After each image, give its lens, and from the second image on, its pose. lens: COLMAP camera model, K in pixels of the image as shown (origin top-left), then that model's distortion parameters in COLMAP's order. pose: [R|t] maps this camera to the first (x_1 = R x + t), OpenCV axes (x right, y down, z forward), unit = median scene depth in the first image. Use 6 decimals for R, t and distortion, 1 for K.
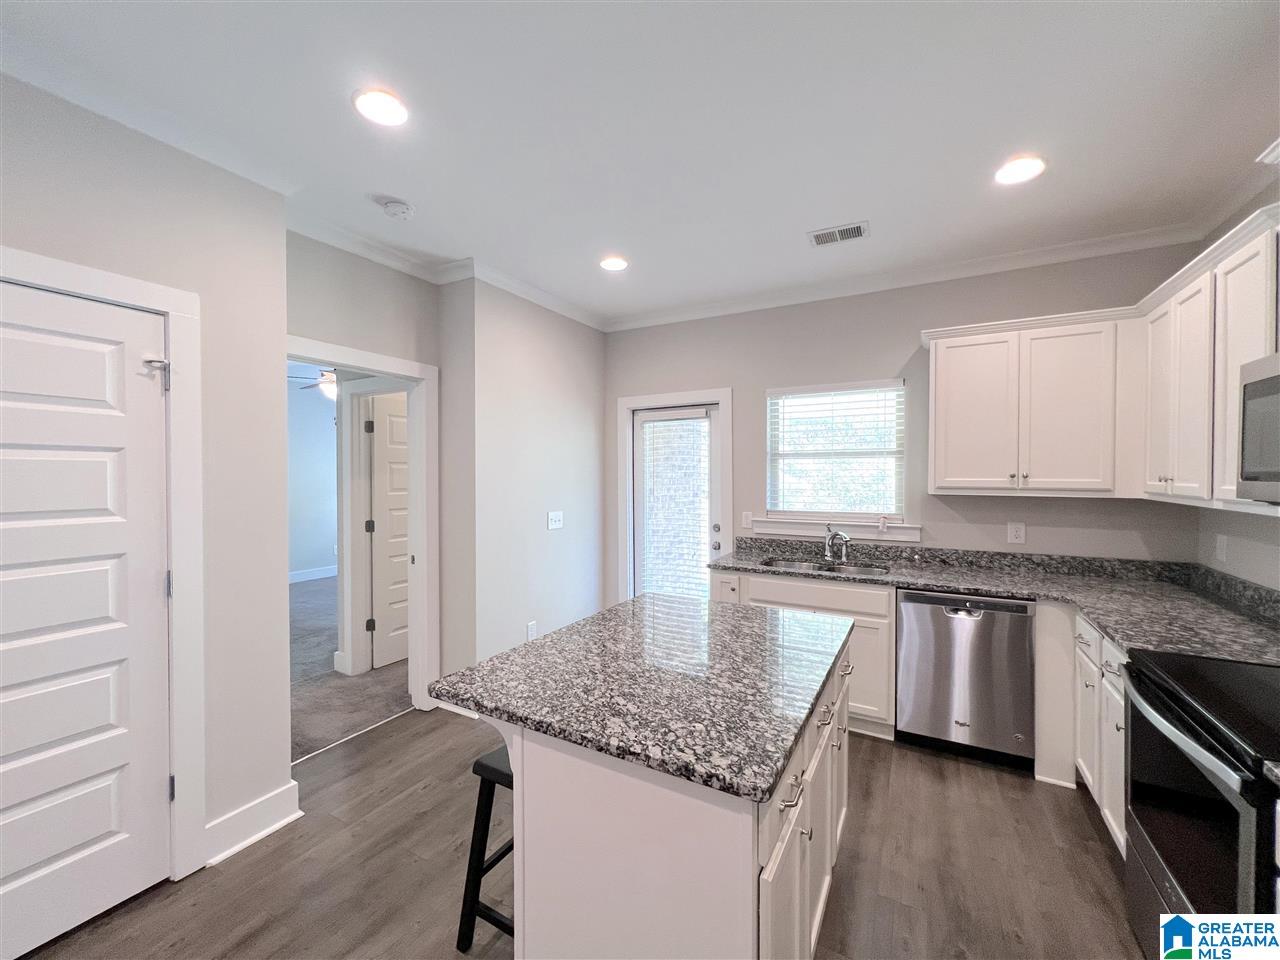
lens RADIAL K [[513.6, 0, 637.4], [0, 513.6, 479.0], [0, 0, 1]] dist [-0.000626, 0.000116]
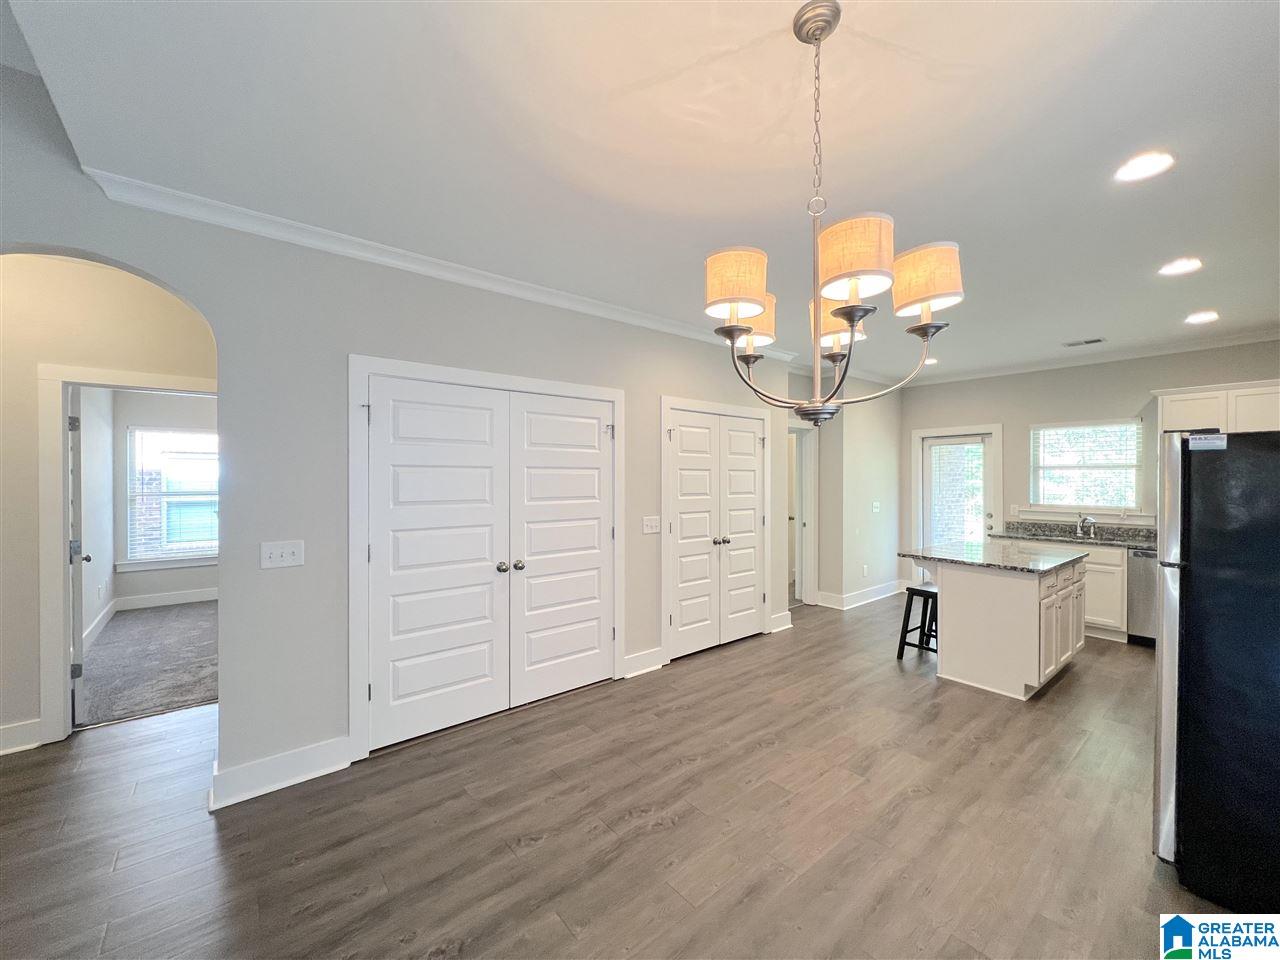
lens RADIAL K [[513.6, 0, 637.4], [0, 513.6, 479.0], [0, 0, 1]] dist [-0.000626, 0.000116]
pose [[0.928230, 0.004146, -0.371984, -0.291246], [-0.006931, 0.999957, -0.006150, 0.004957], [0.371942, 0.008286, 0.928219, -0.937078]]
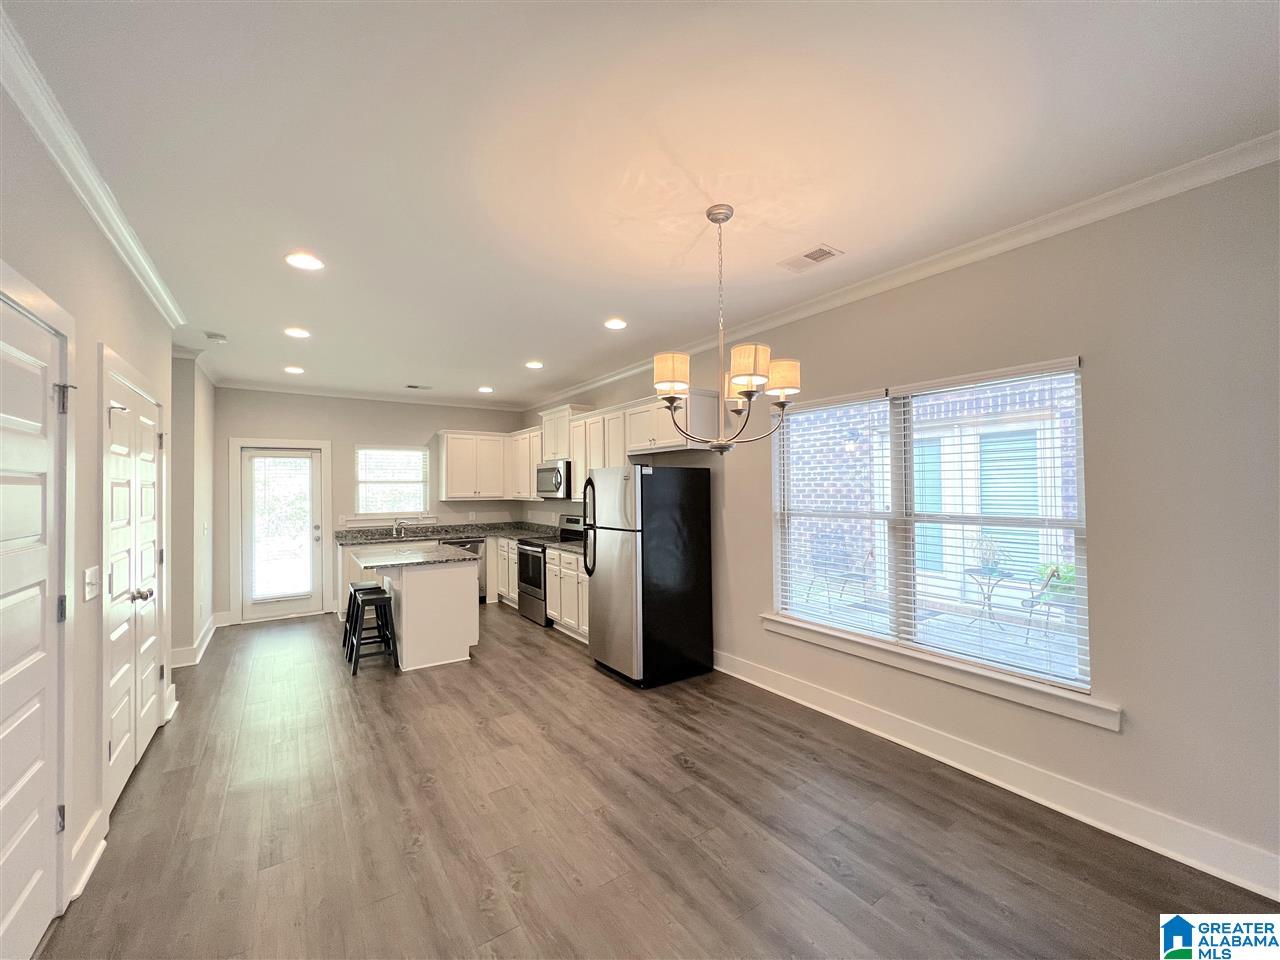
lens RADIAL K [[513.6, 0, 637.4], [0, 513.6, 479.0], [0, 0, 1]] dist [-0.000626, 0.000116]
pose [[0.445870, 0.013622, 0.894994, -0.972515], [0.018329, 0.999536, -0.024345, 0.003806], [-0.894910, 0.027259, 0.445414, -0.703130]]
